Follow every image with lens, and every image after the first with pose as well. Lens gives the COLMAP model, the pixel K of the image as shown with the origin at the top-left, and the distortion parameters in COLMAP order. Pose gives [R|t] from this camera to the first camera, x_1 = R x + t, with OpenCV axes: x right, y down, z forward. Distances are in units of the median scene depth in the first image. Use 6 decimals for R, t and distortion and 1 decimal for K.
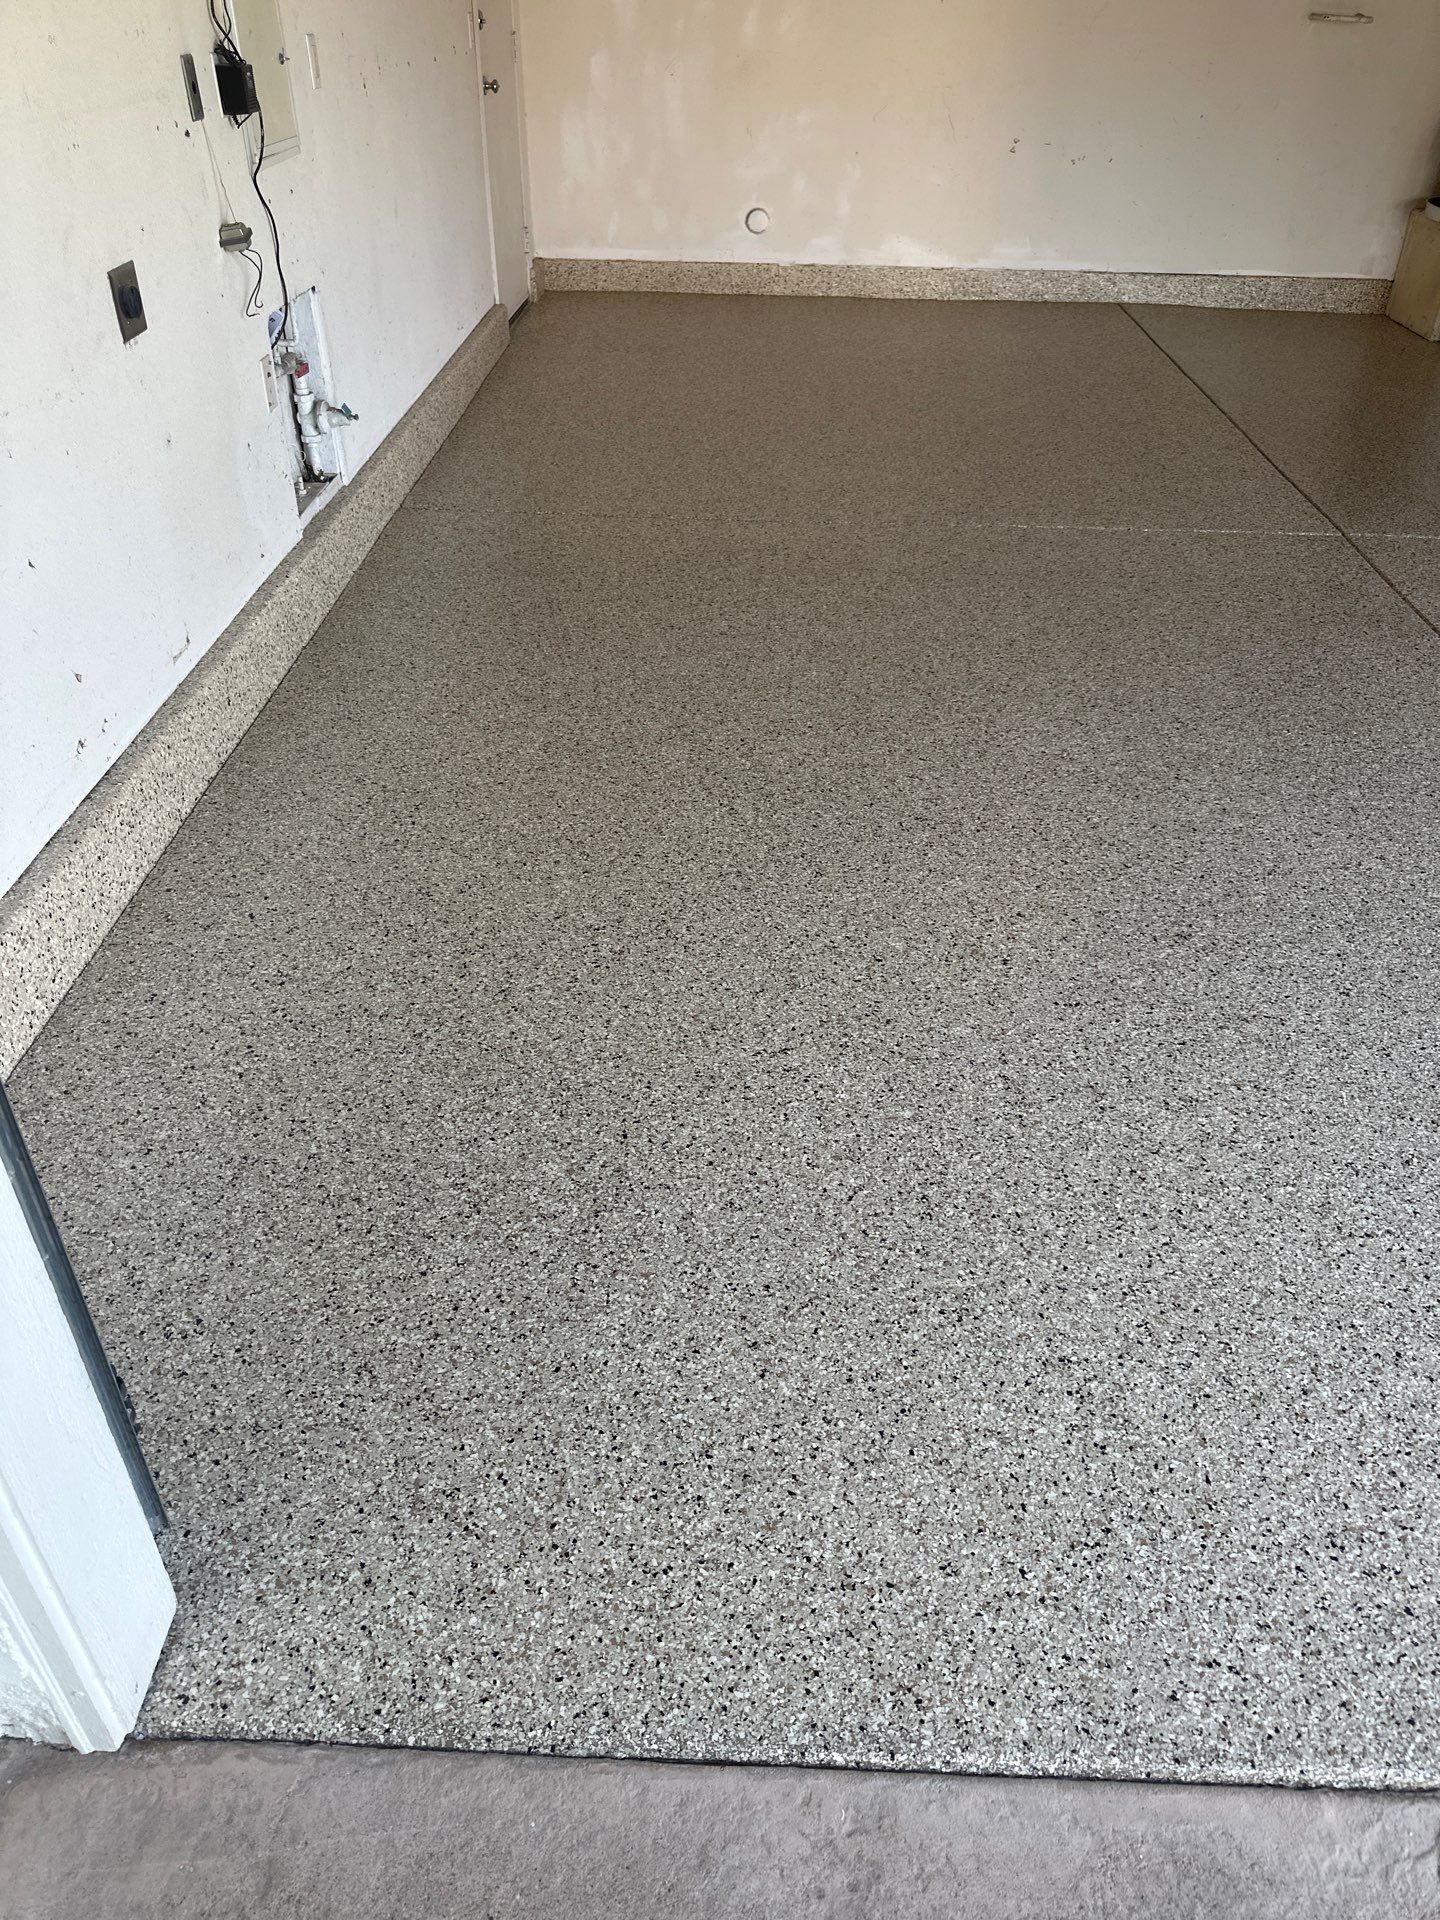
lens RADIAL K [[1368.5, 0, 715.5], [0, 1368.5, 964.7], [0, 0, 1]] dist [0.037374, -0.045277]
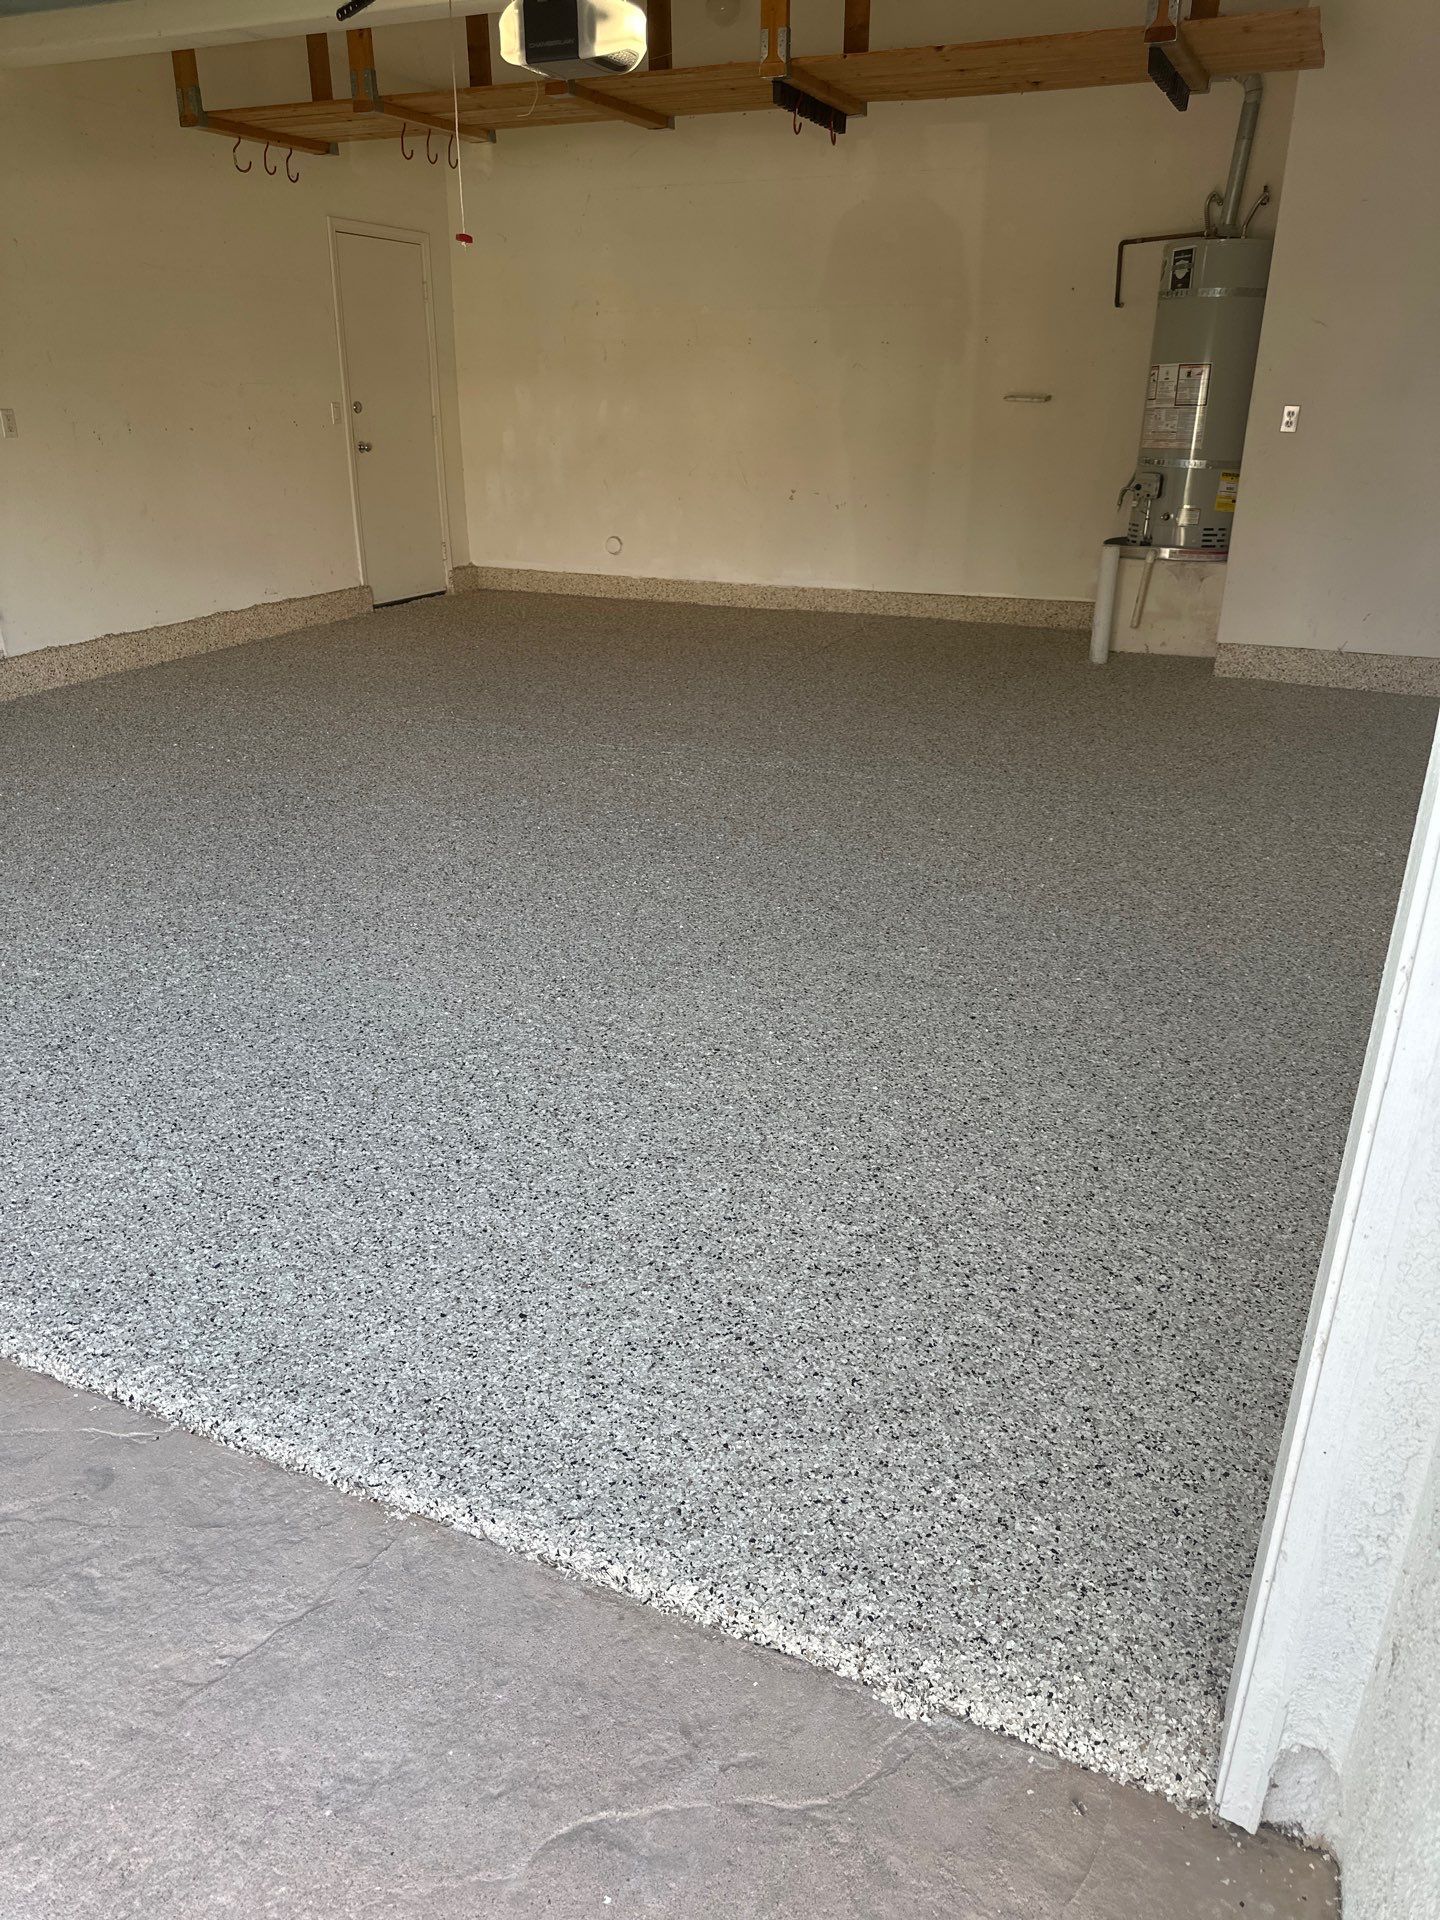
lens RADIAL K [[1368.5, 0, 705.1], [0, 1368.5, 960.2], [0, 0, 1]] dist [0.037374, -0.045277]
pose [[0.918286, 0.136308, -0.371714, 1.964720], [-0.218384, 0.957509, -0.188377, 0.204261], [0.330243, 0.254160, 0.909034, -0.186688]]
